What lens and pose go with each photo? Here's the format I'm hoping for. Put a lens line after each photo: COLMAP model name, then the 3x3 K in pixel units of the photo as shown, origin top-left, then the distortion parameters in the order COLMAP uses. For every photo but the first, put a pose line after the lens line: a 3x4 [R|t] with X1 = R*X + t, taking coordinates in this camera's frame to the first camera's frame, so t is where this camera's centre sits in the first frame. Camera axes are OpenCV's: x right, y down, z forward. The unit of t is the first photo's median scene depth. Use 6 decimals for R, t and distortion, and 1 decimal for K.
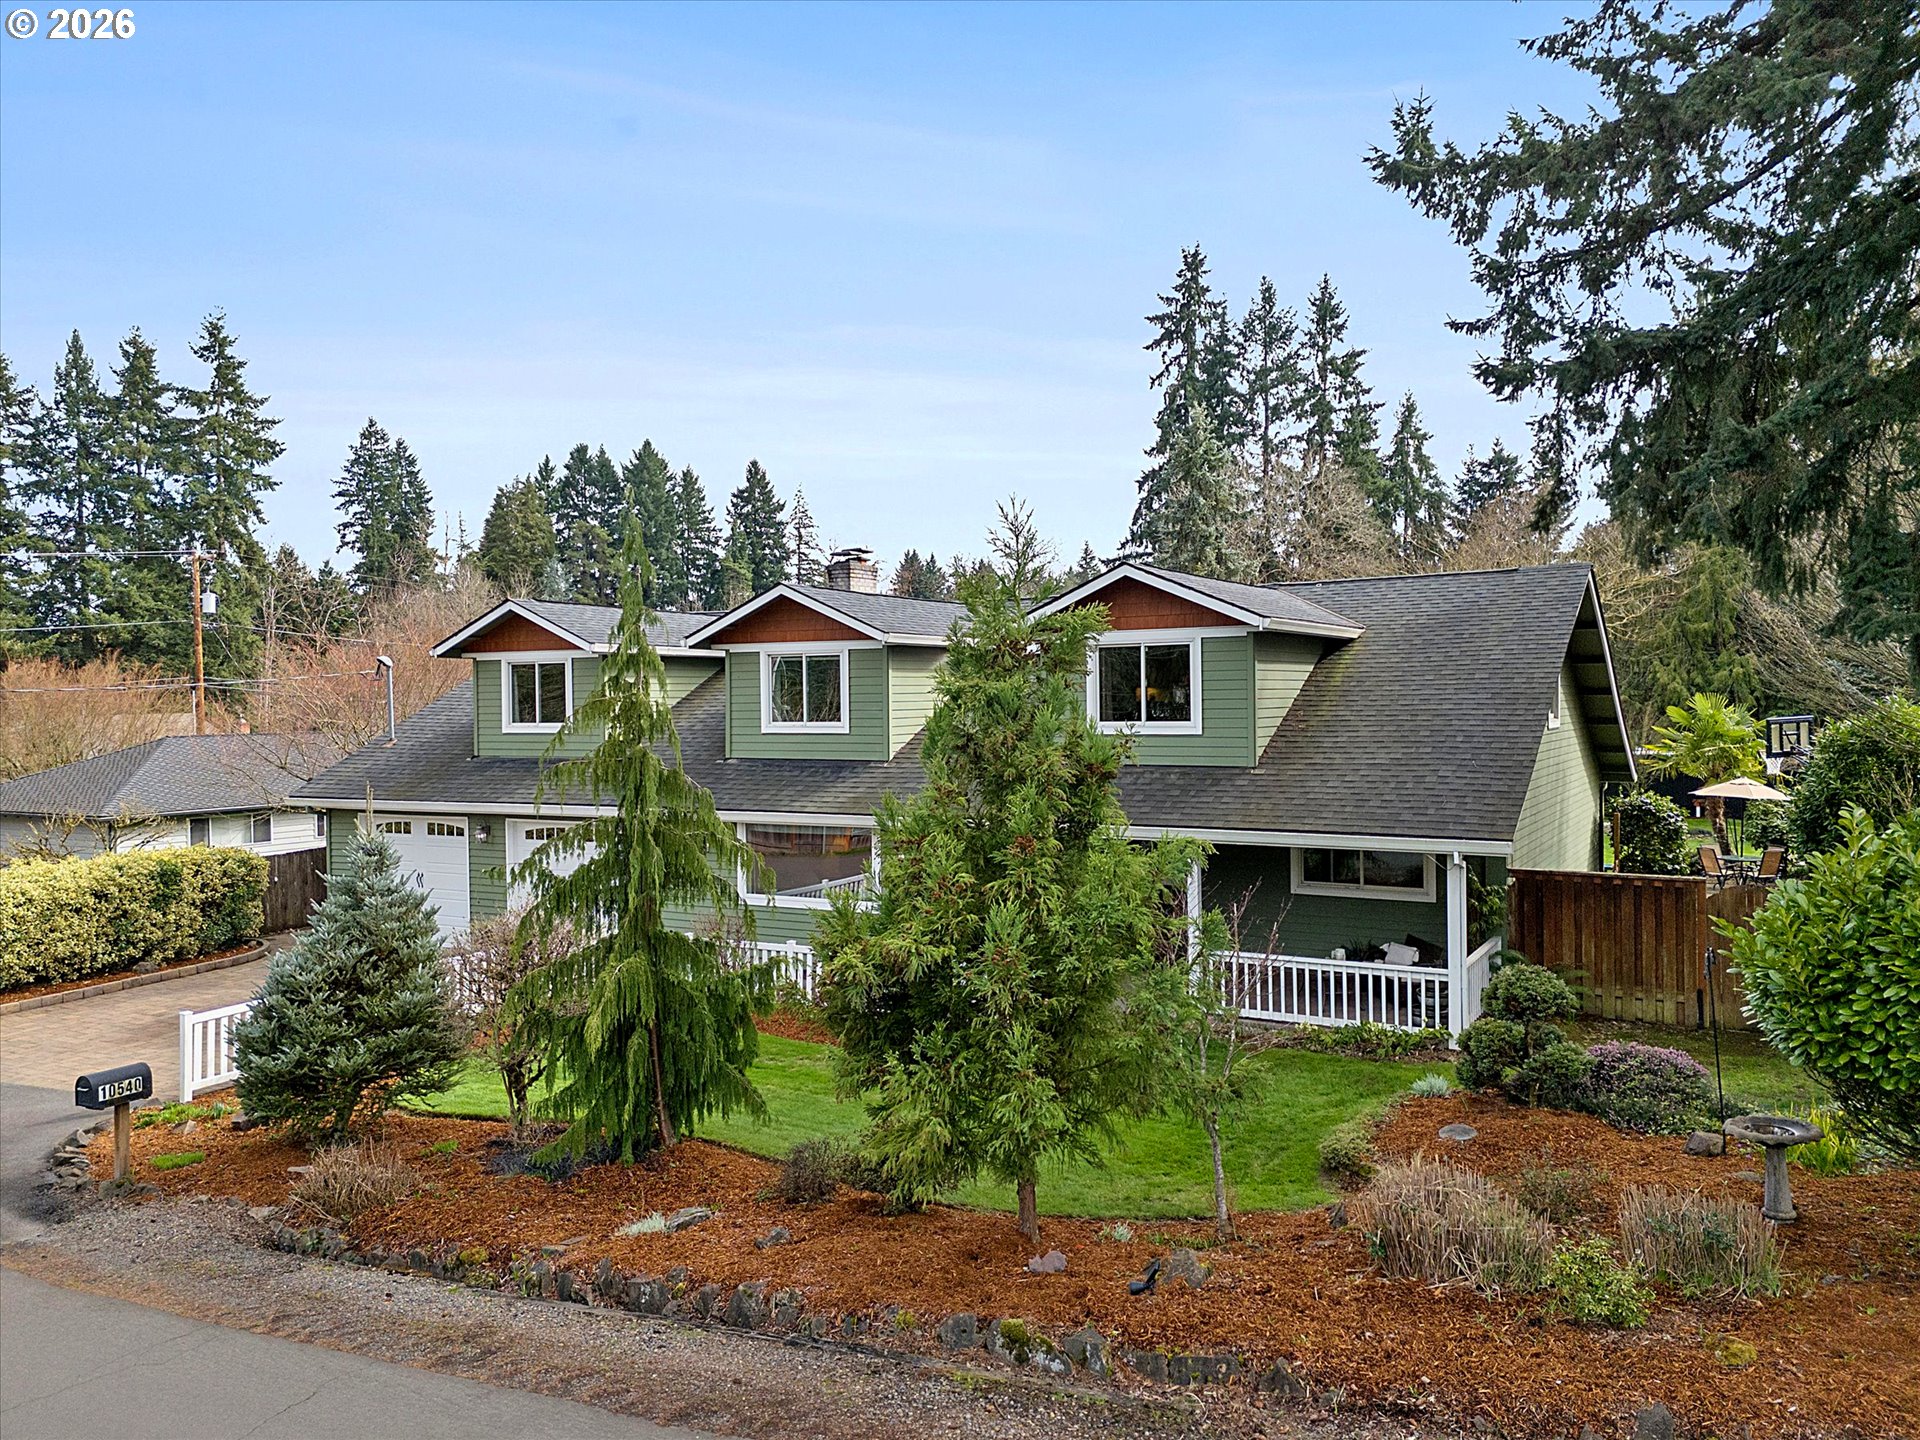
lens RADIAL K [[1416.7, 0, 991.4], [0, 1416.7, 717.0], [0, 0, 1]] dist [0.066248, -0.067564]
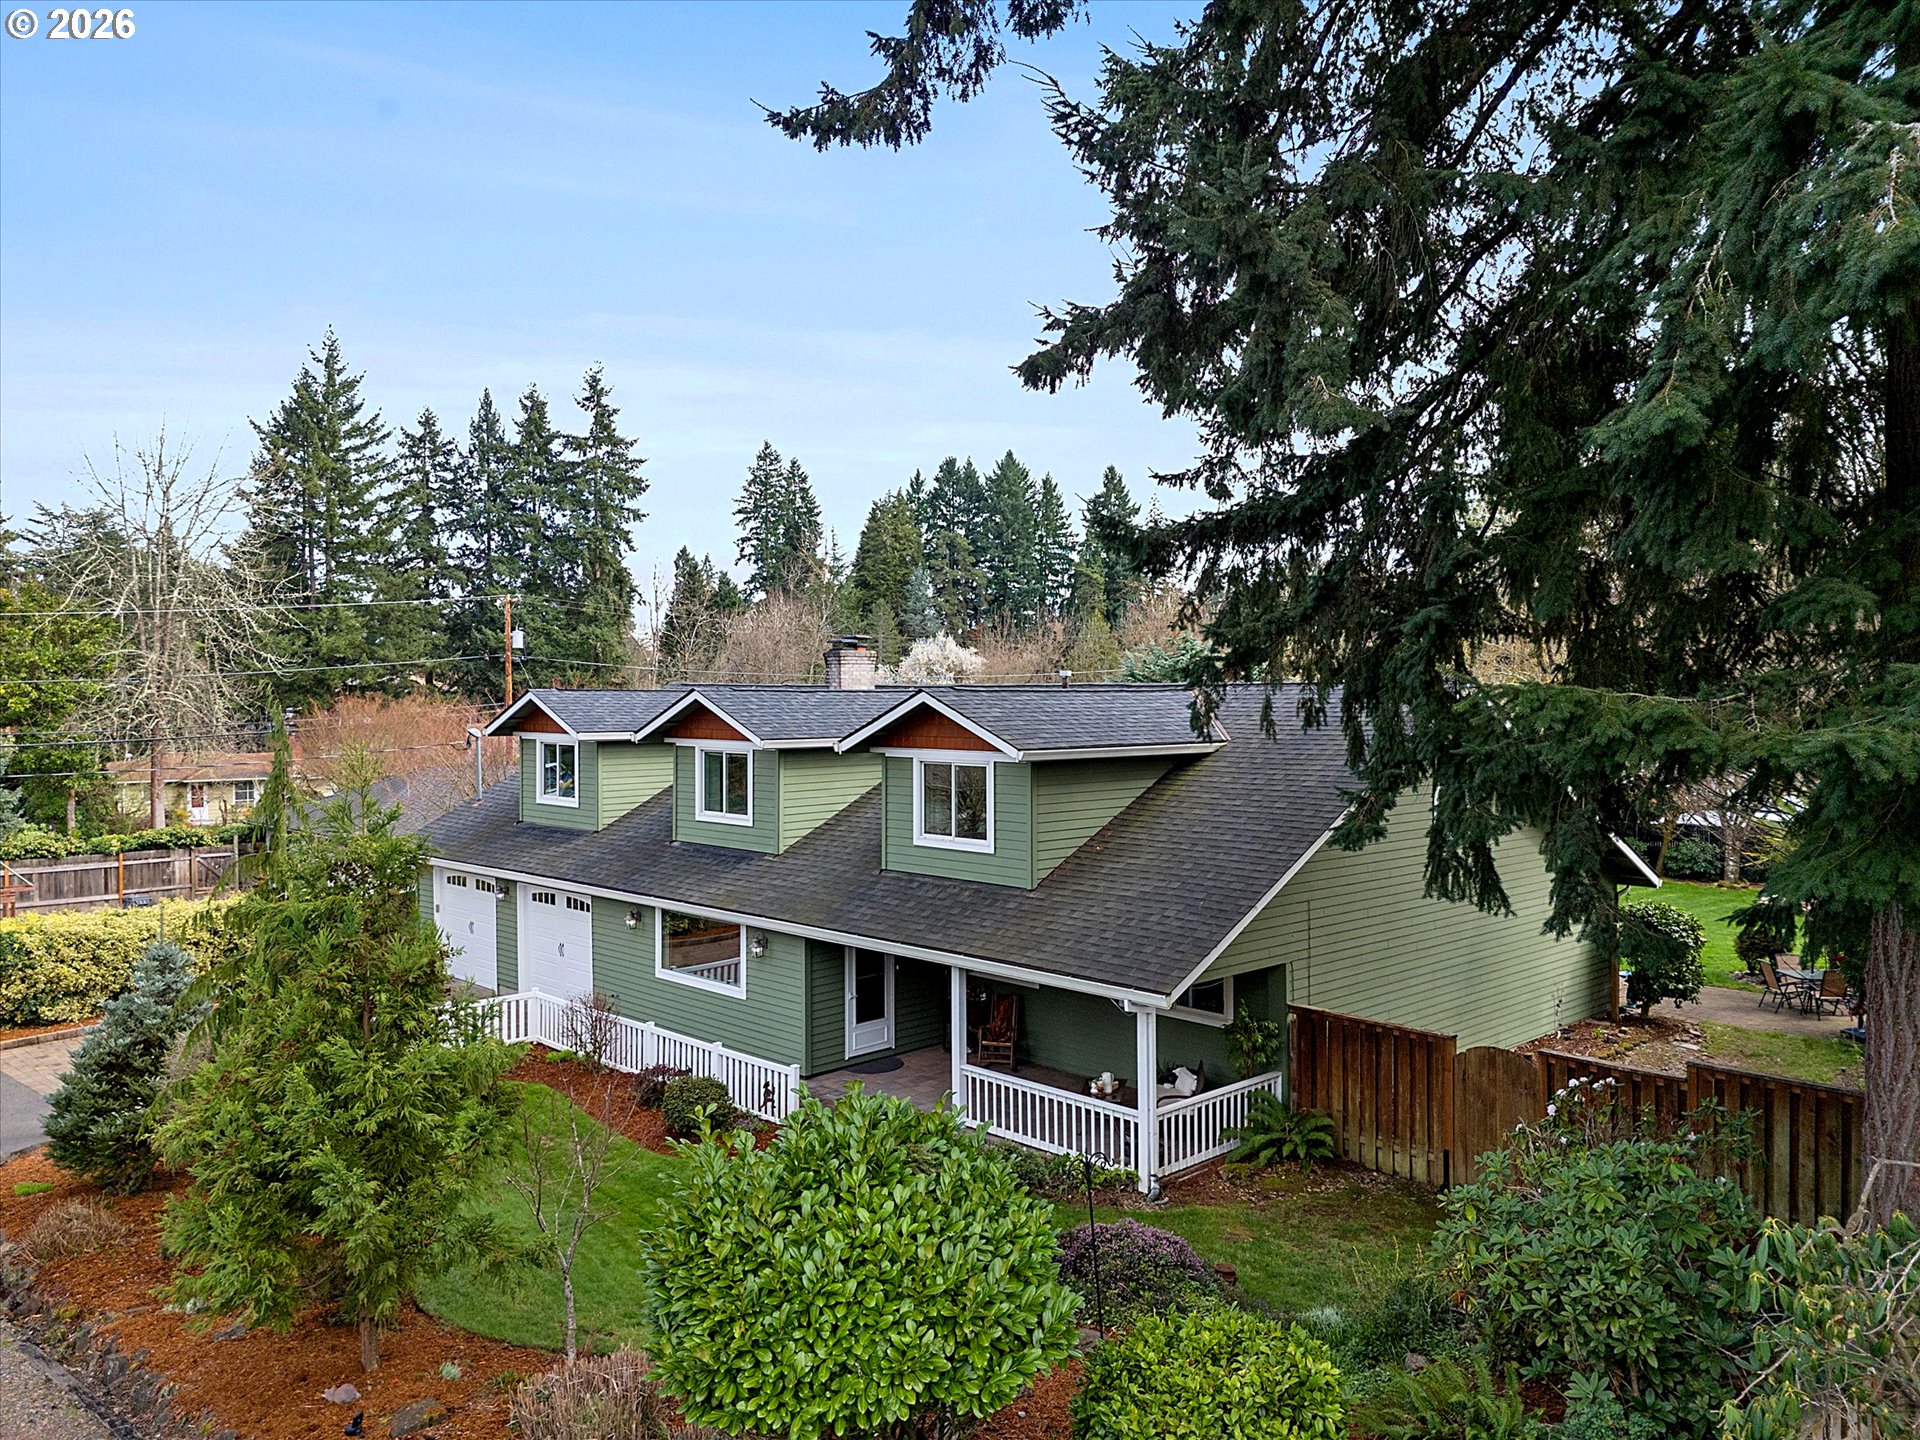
lens RADIAL K [[1416.7, 0, 991.4], [0, 1416.7, 717.0], [0, 0, 1]] dist [0.066248, -0.067564]
pose [[0.960870, 0.016074, -0.276534, 0.079347], [-0.014509, 0.999865, 0.007706, -0.017597], [0.276621, -0.003392, 0.960973, 0.000130]]
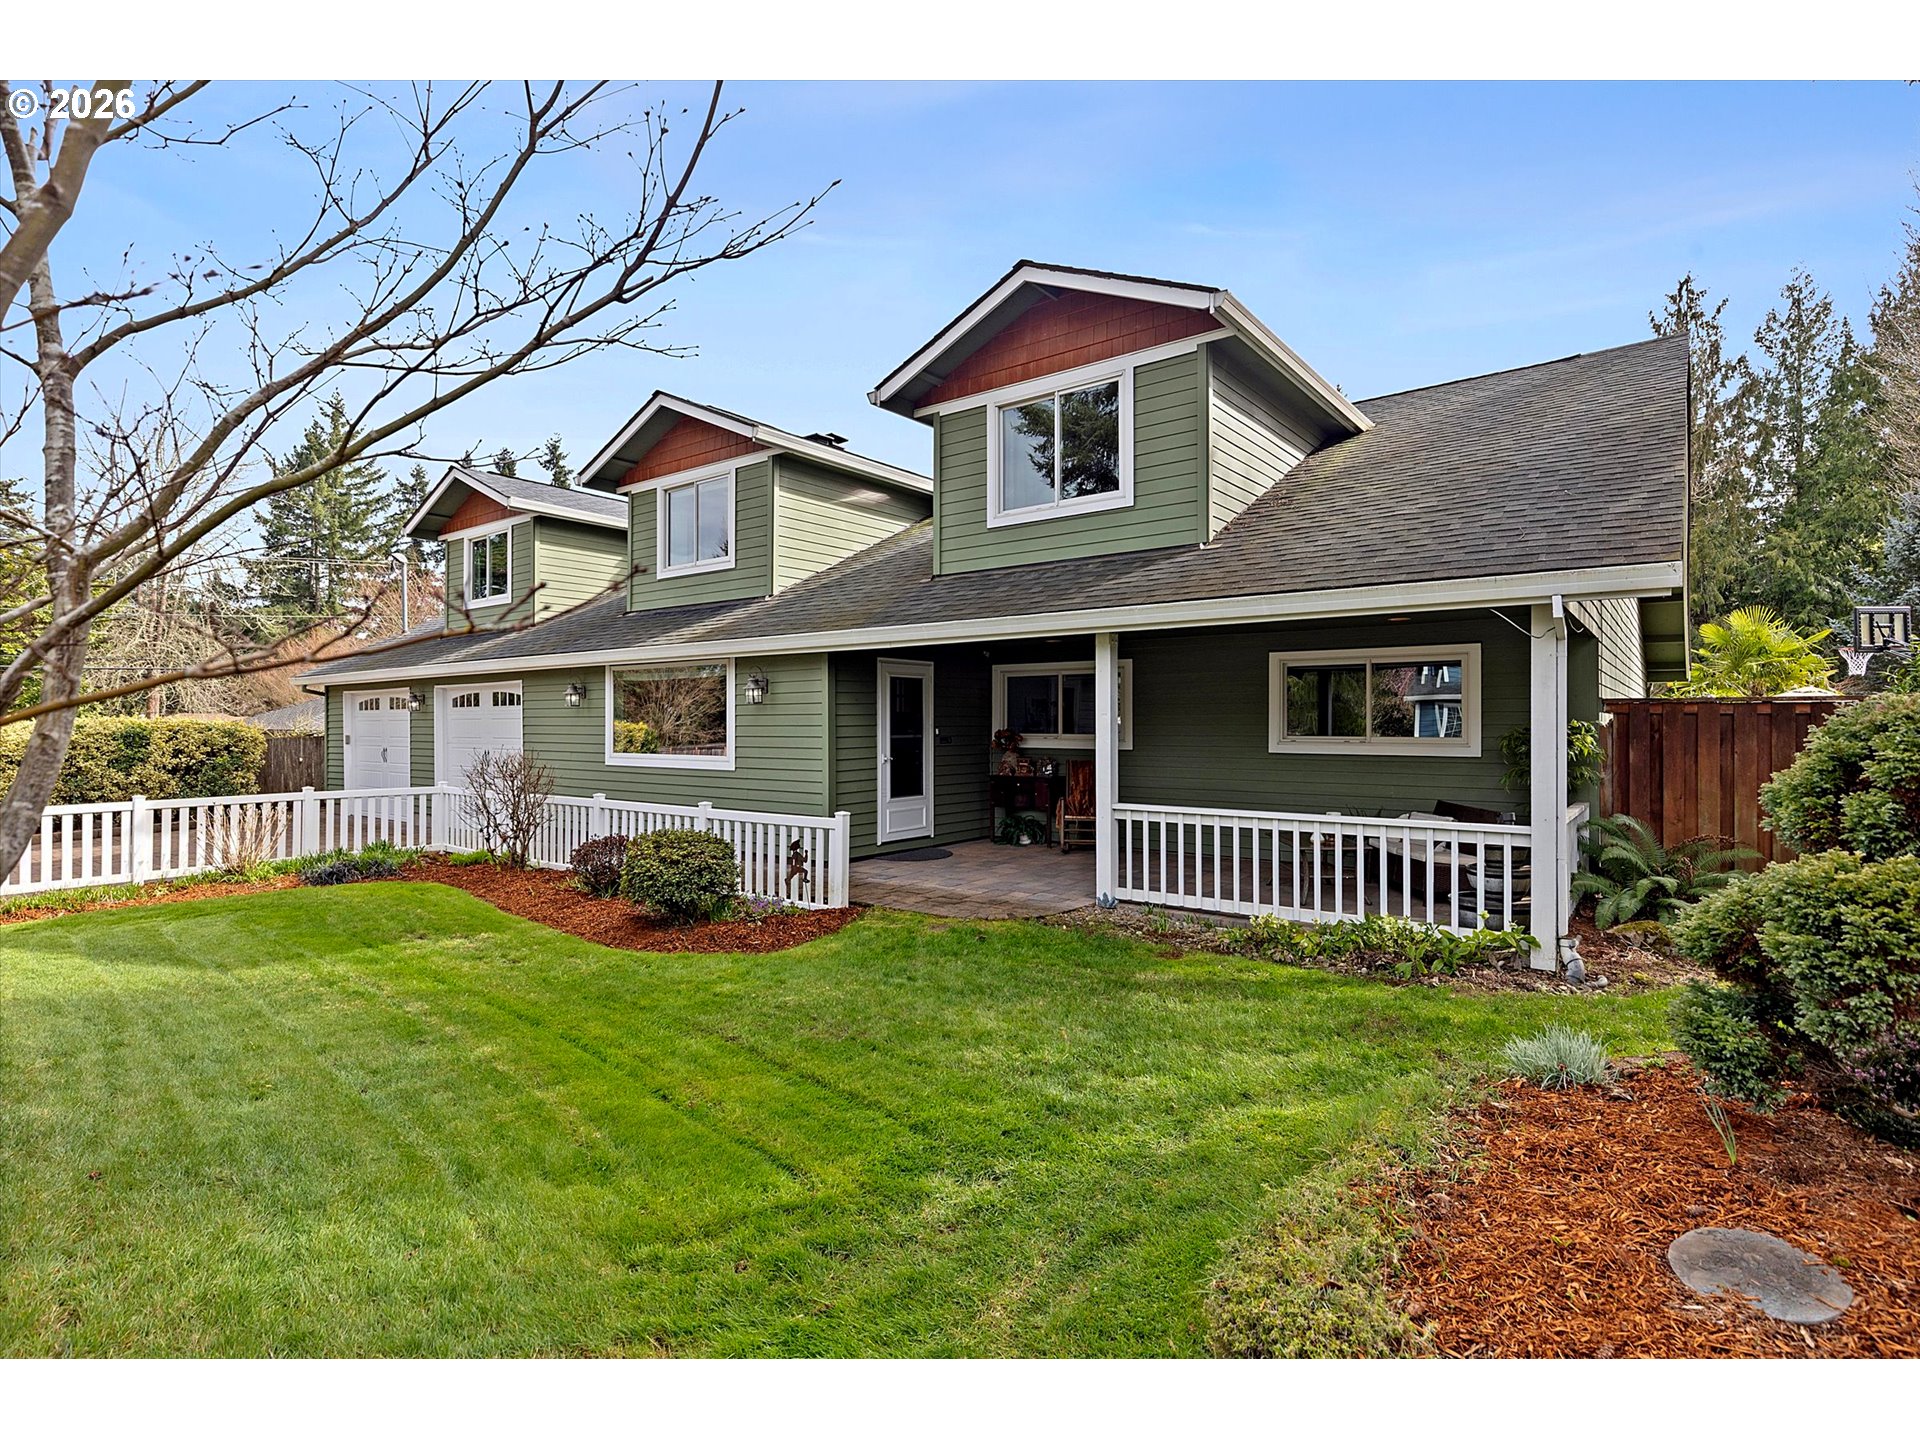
lens RADIAL K [[948.0, 0, 960.0], [0, 948.0, 720.0], [0, 0, 1]] dist [-0.000643, -0.000994]
pose [[0.988965, 0.010494, -0.147778, 0.024791], [-0.013223, 0.999760, -0.017495, 0.023342], [0.147559, 0.019256, 0.988866, 0.096685]]
